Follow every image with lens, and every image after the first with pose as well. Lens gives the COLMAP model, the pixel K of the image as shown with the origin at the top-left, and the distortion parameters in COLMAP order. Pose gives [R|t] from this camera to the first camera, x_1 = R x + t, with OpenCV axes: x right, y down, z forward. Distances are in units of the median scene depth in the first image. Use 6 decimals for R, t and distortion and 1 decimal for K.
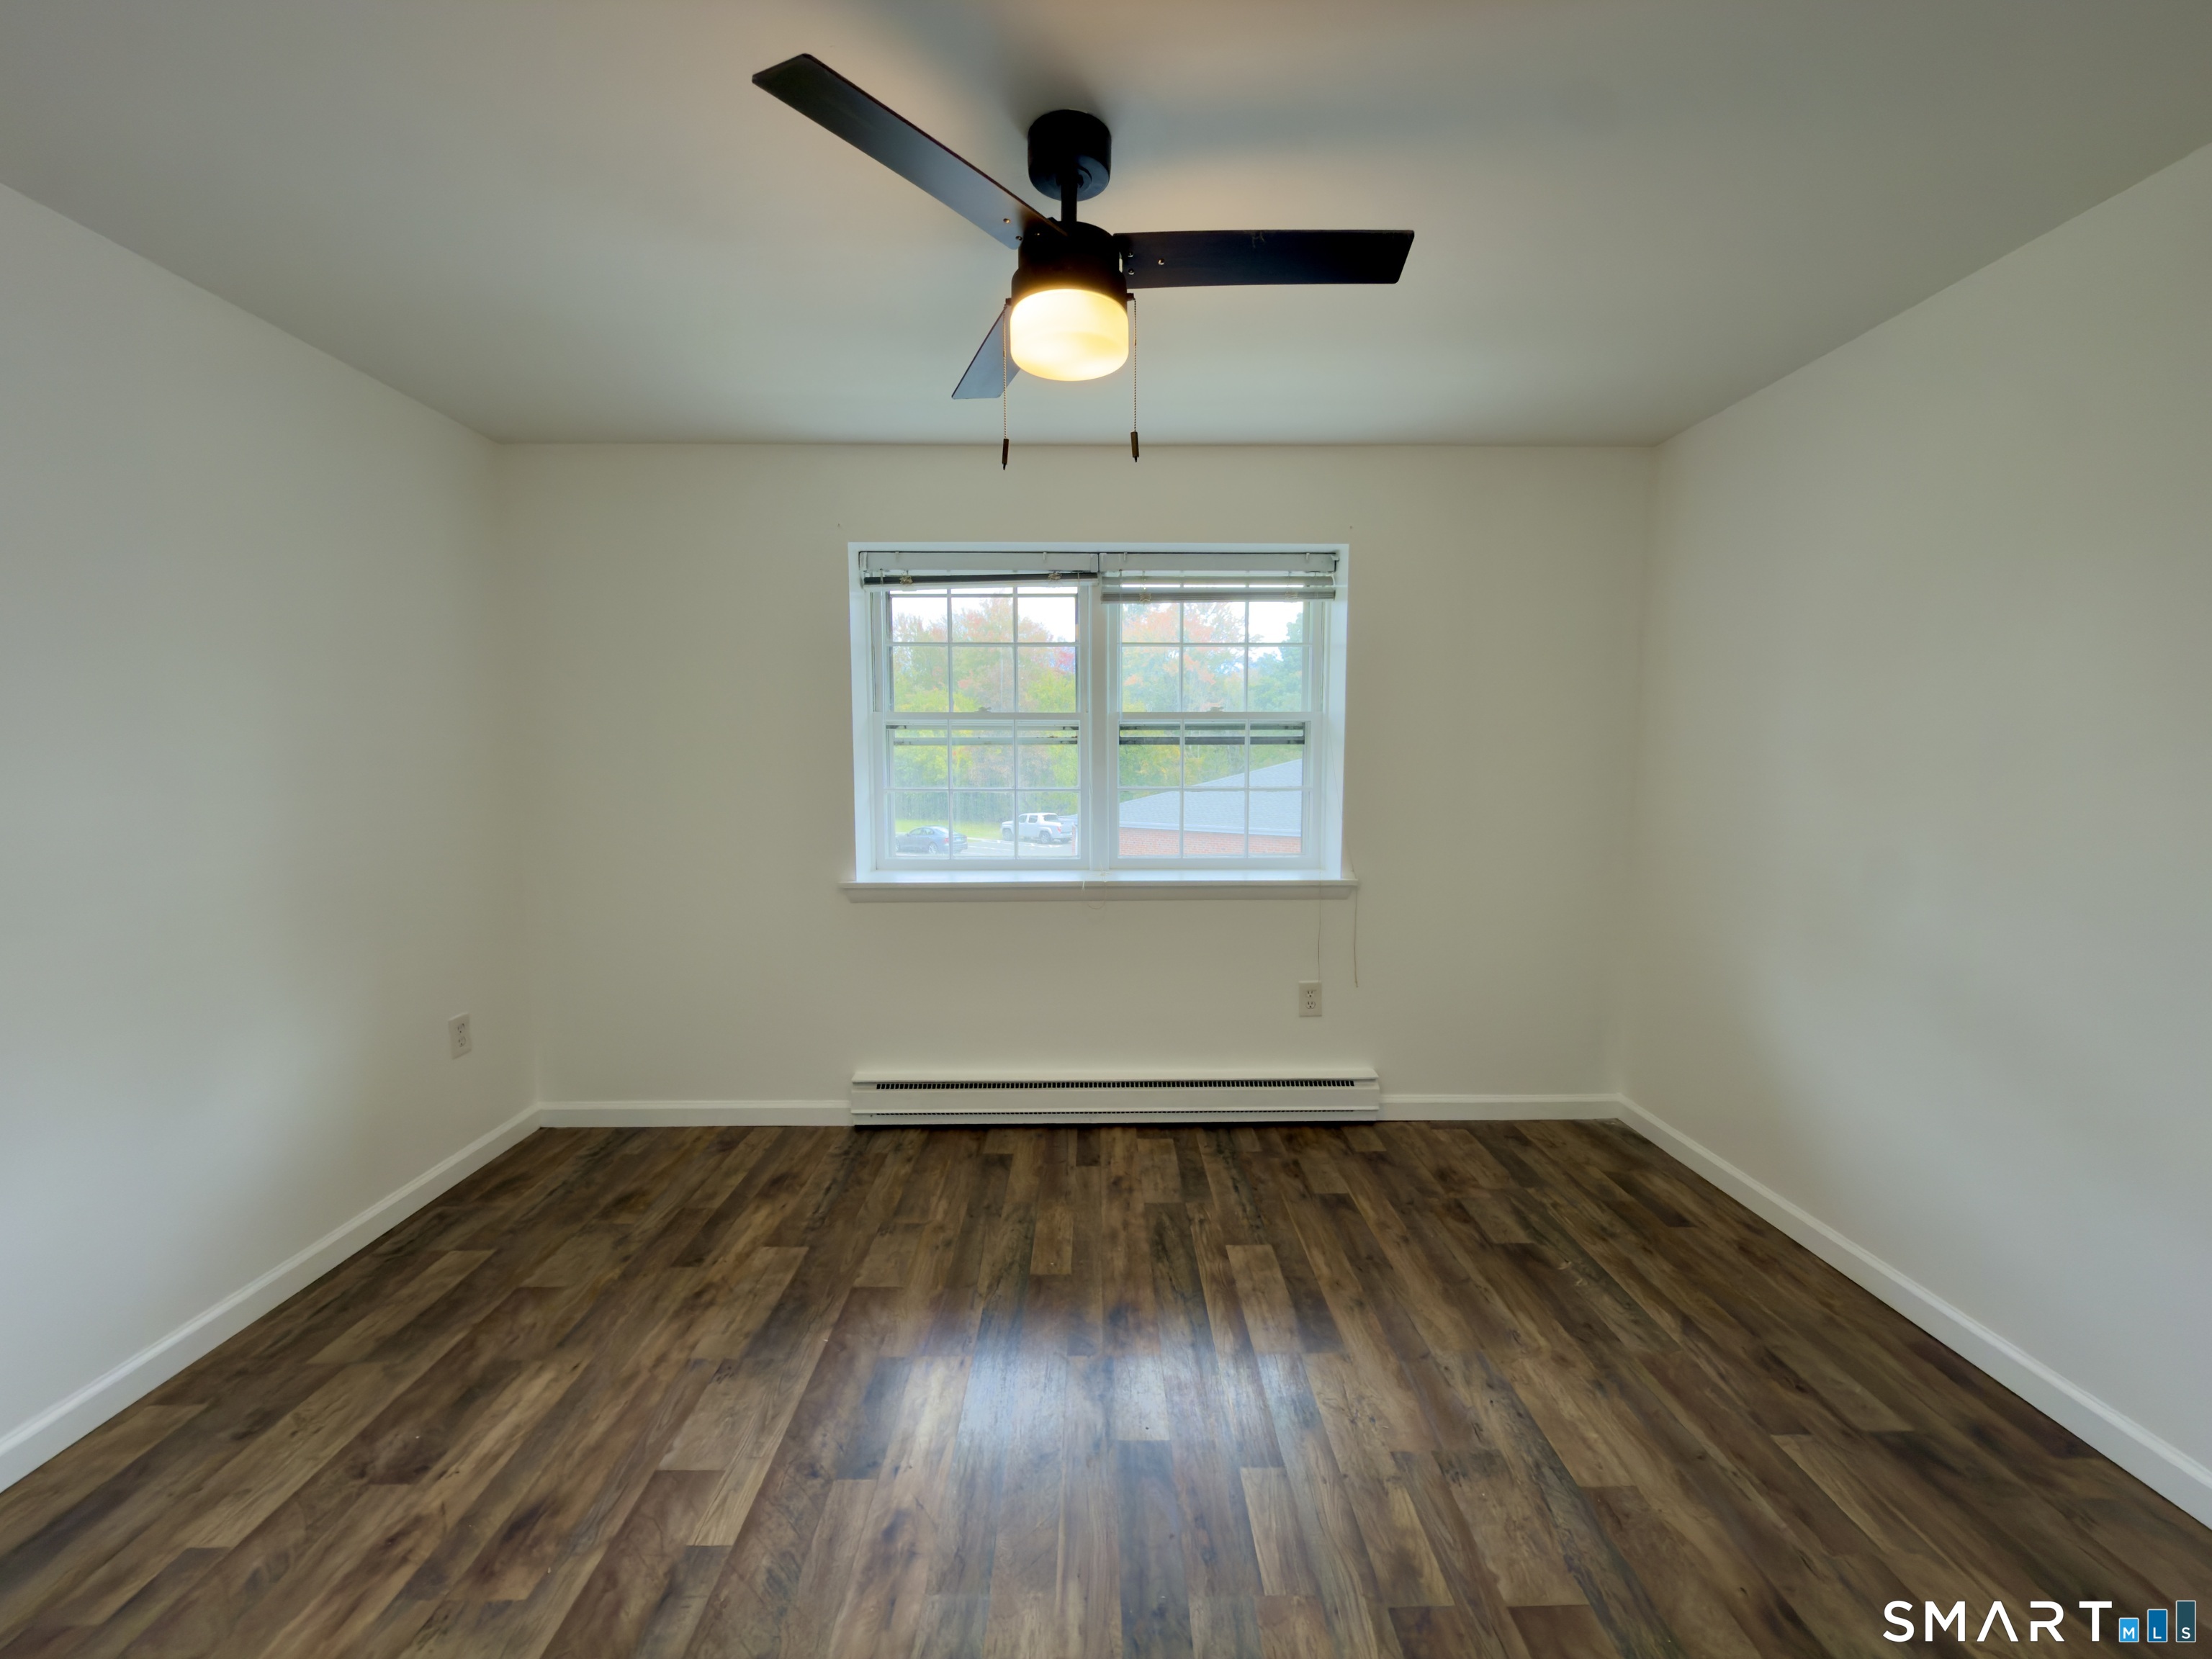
lens RADIAL K [[888.1, 0, 1102.3], [0, 888.1, 828.3], [0, 0, 1]] dist [0.003534, 0.000118]
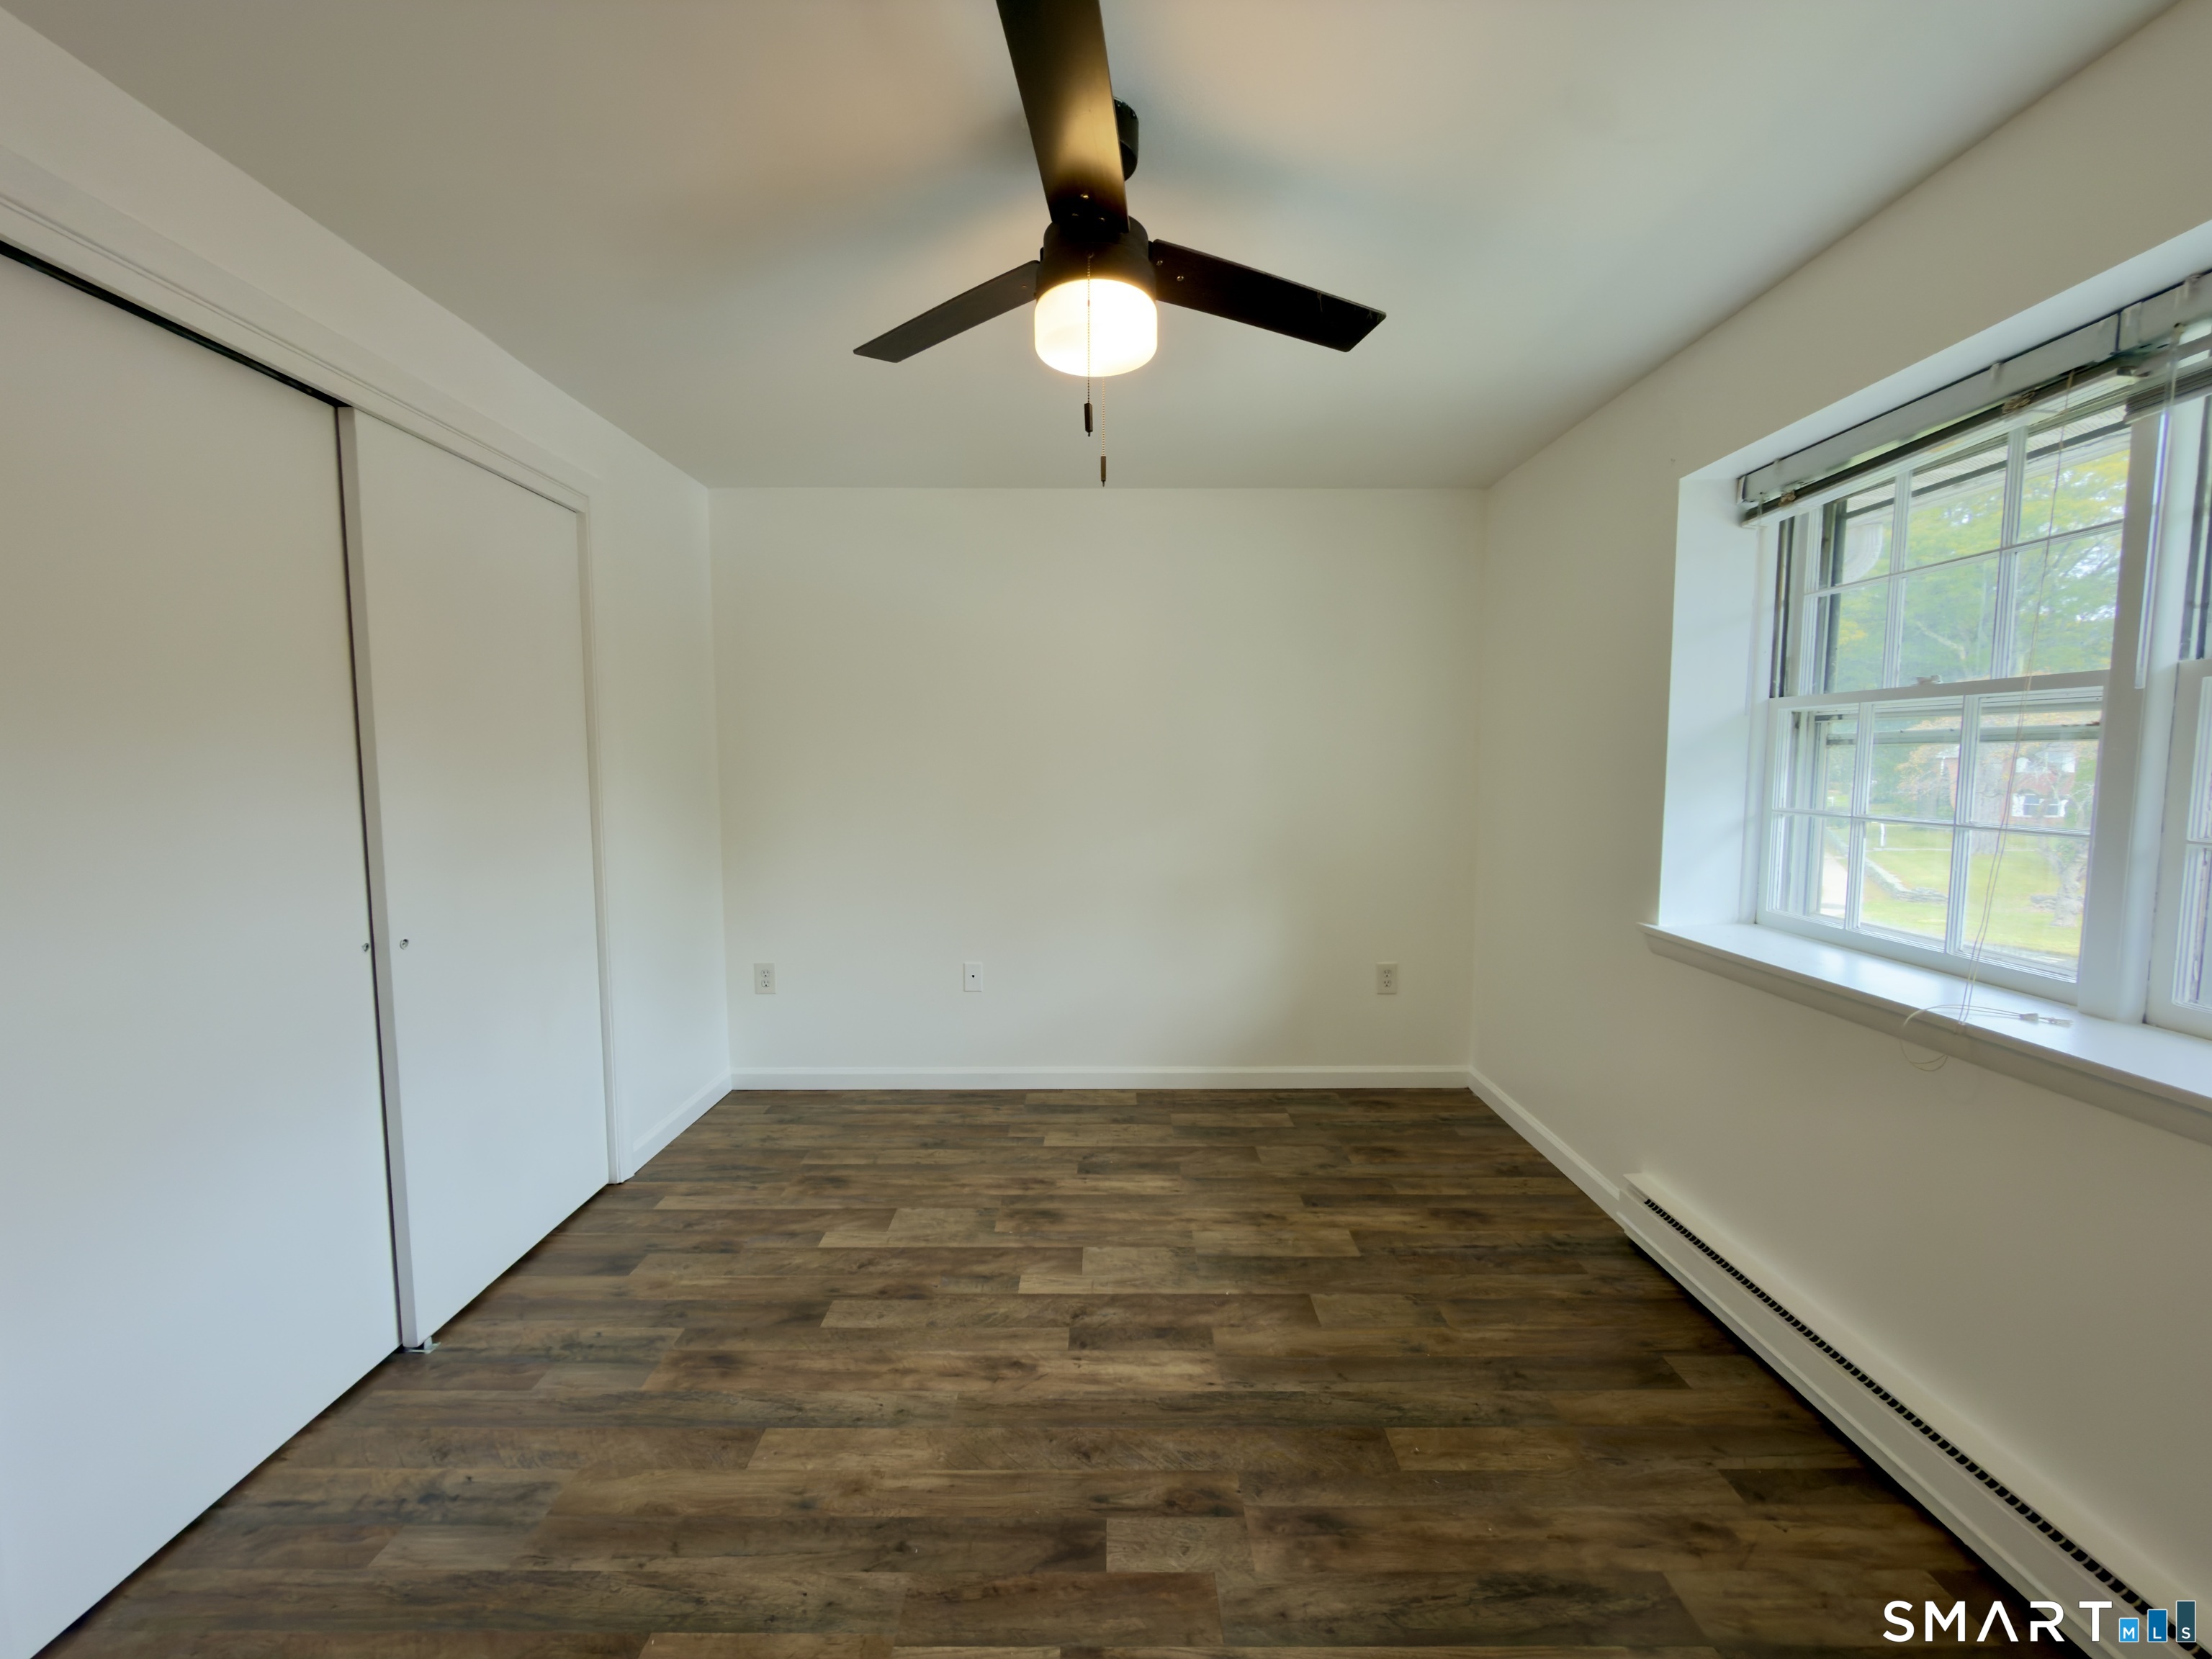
lens RADIAL K [[876.7, 0, 1105.0], [0, 876.7, 835.7], [0, 0, 1]] dist [-0.000229, 0.000050]
pose [[-0.010161, 0.087716, -0.996094, 0.620141], [-0.079860, 0.992892, 0.088248, -0.060825], [0.996754, 0.080445, -0.003084, 0.691413]]
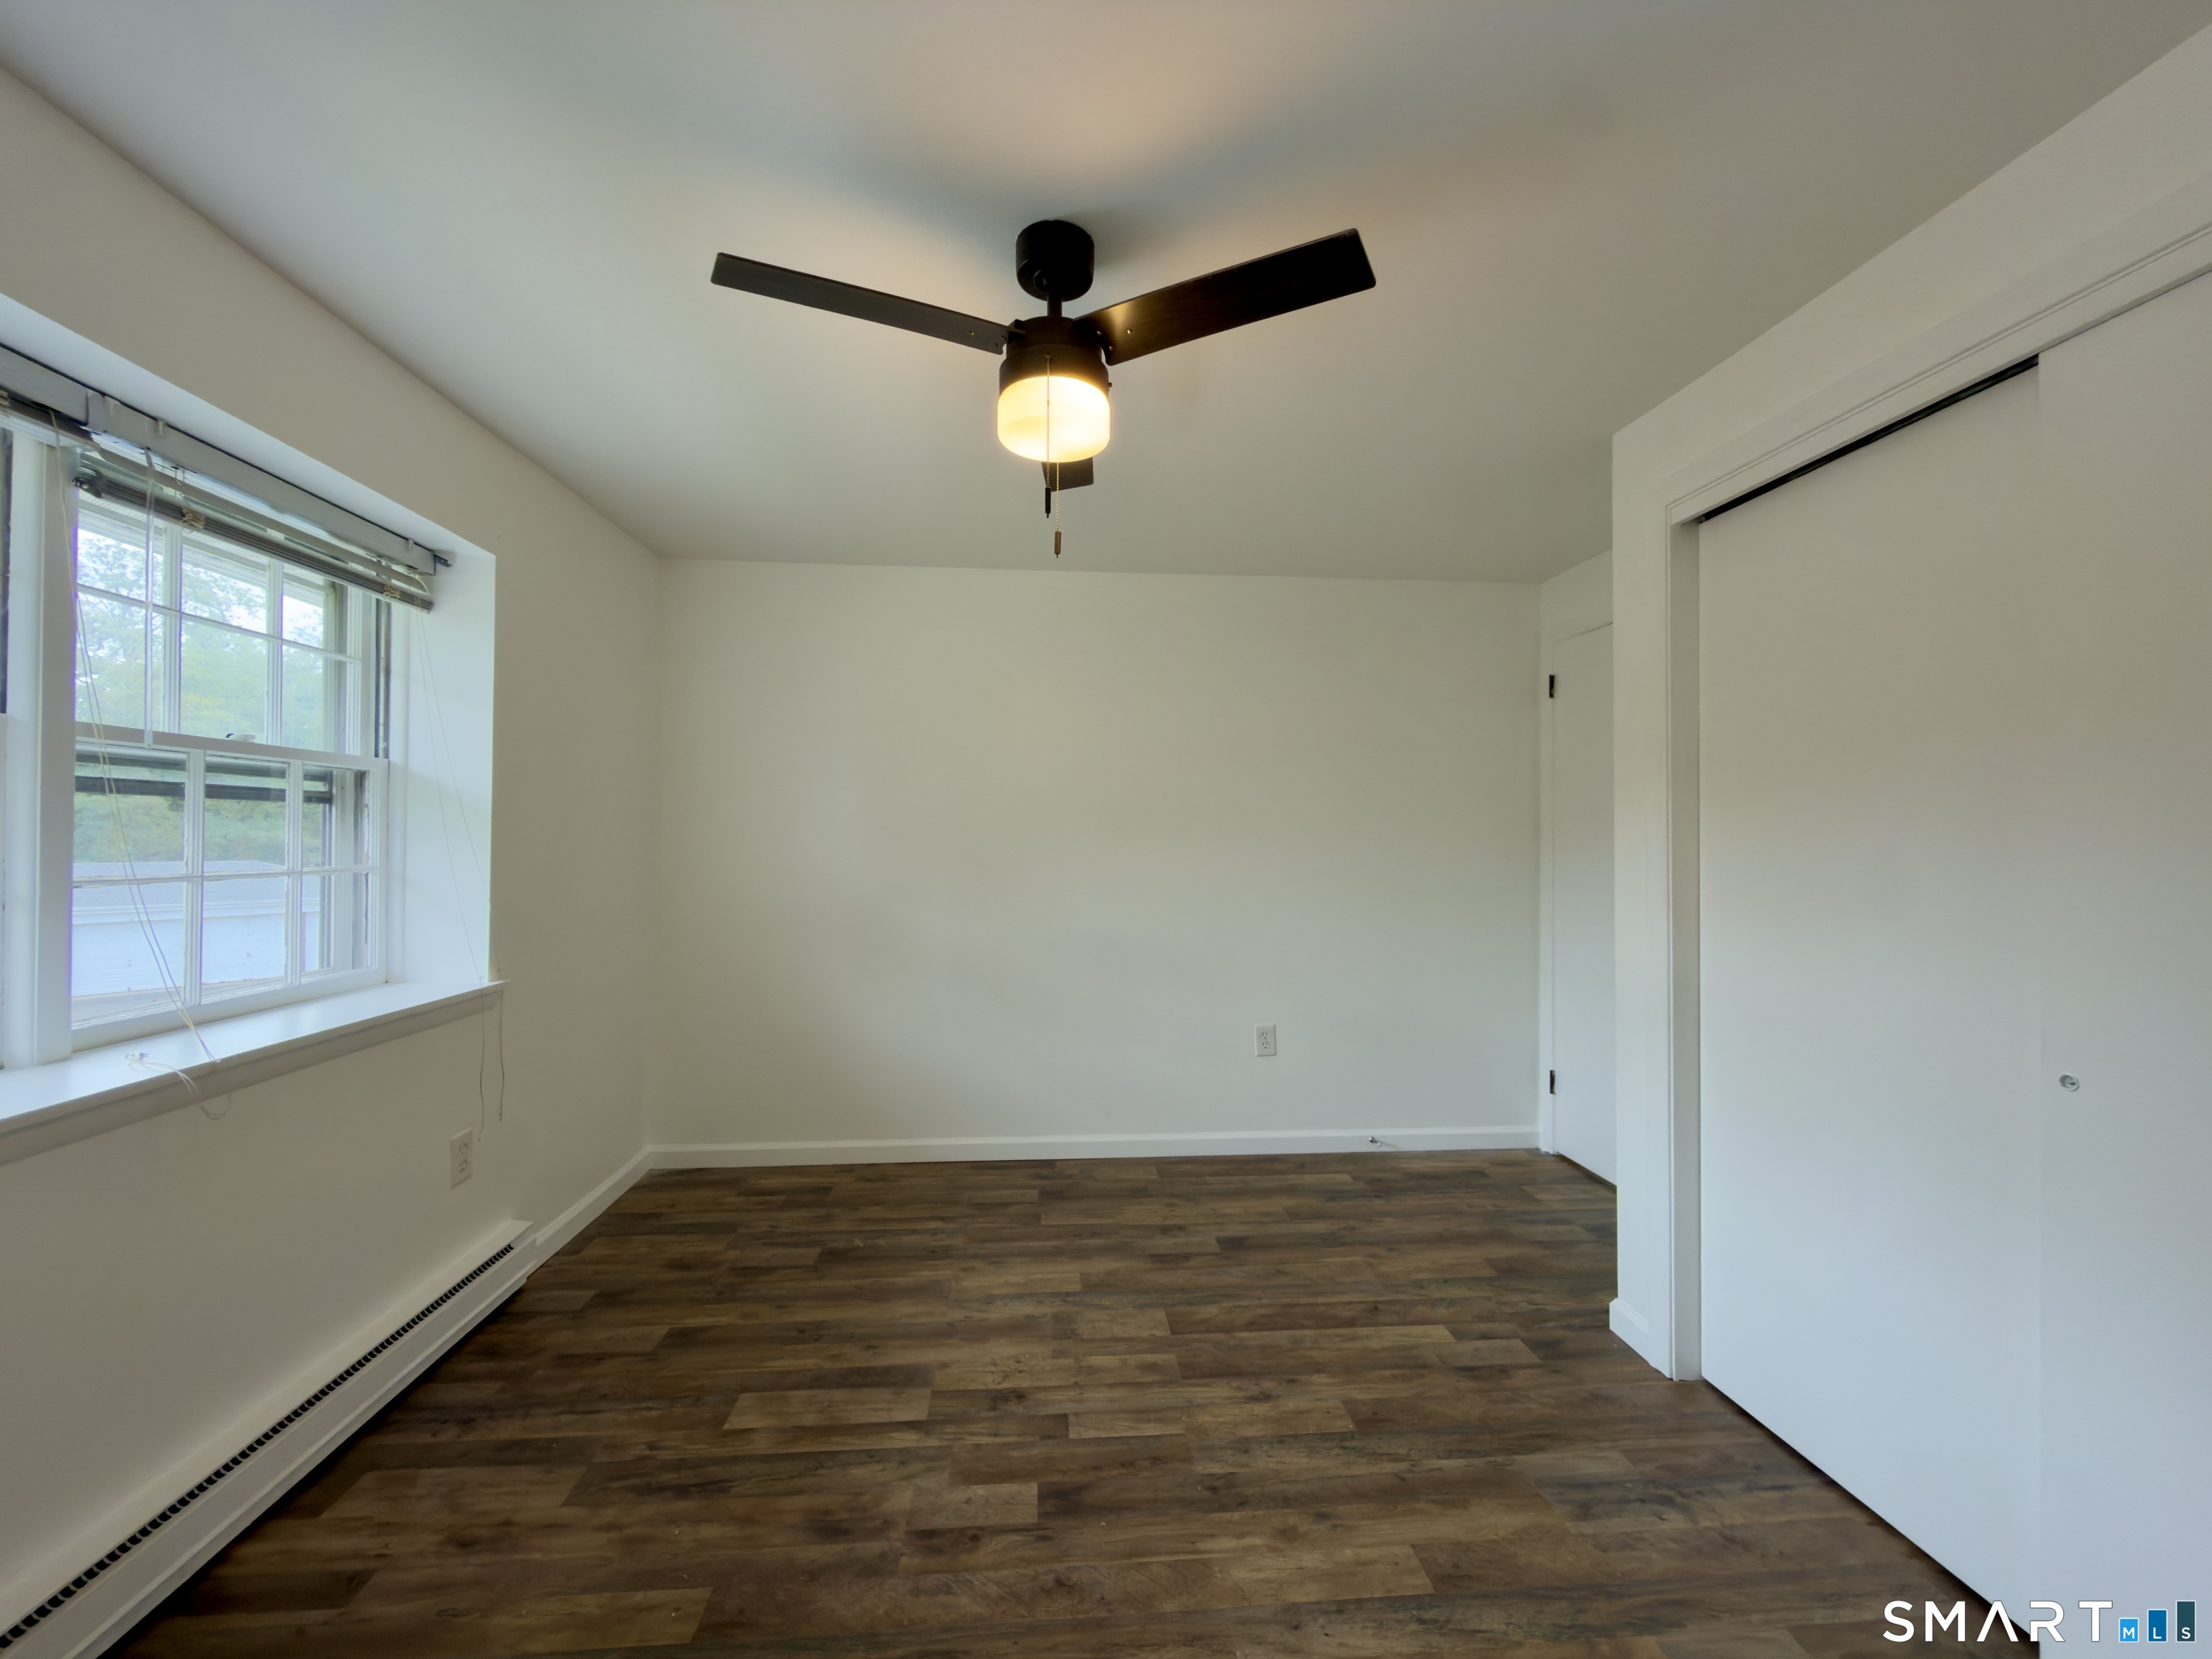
lens RADIAL K [[888.1, 0, 1108.1], [0, 888.1, 828.6], [0, 0, 1]] dist [0.003534, 0.000118]
pose [[-0.074254, 0.013283, 0.997151, -0.709669], [0.074017, 0.997227, -0.007772, -0.040025], [-0.994489, 0.073229, -0.075031, 0.688299]]
